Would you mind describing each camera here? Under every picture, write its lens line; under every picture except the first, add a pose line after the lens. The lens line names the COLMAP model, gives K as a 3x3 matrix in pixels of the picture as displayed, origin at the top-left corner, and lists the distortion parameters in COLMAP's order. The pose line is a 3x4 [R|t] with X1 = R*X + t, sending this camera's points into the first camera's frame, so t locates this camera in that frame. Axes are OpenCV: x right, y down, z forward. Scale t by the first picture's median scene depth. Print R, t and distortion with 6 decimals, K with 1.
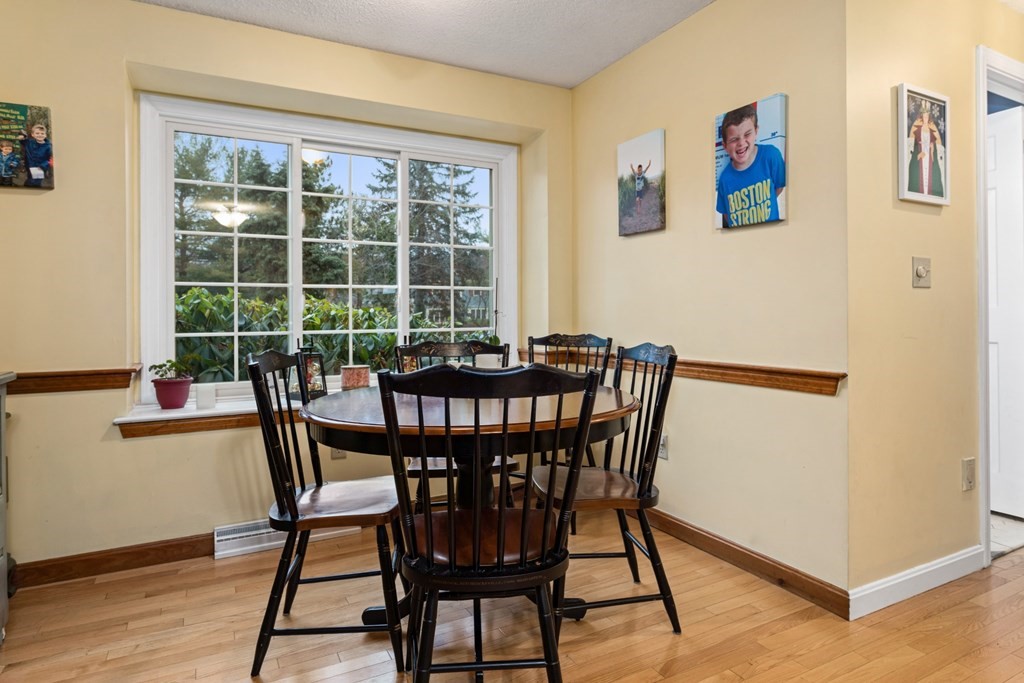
lens RADIAL K [[584.5, 0, 512.5], [0, 584.5, 323.4], [0, 0, 1]] dist [0.004576, 0.001572]
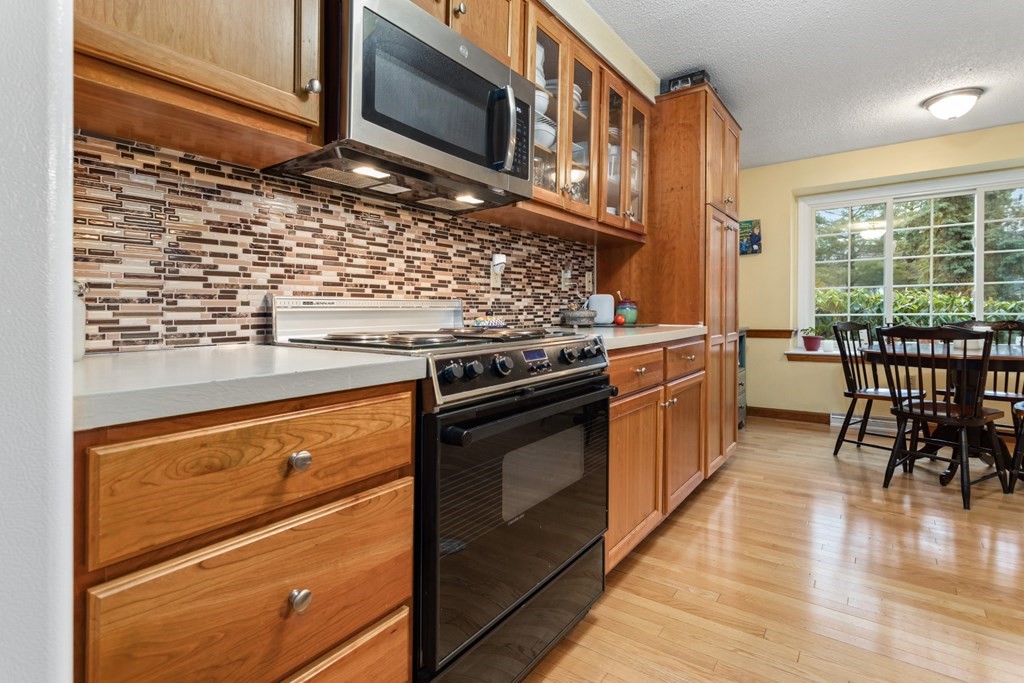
lens RADIAL K [[495.8, 0, 511.8], [0, 495.8, 312.9], [0, 0, 1]] dist [0.001025, 0.000214]
pose [[0.437338, 0.005905, -0.899278, 0.535474], [-0.001566, 0.999982, 0.005805, 0.004953], [0.899296, -0.001131, 0.437339, -0.723164]]
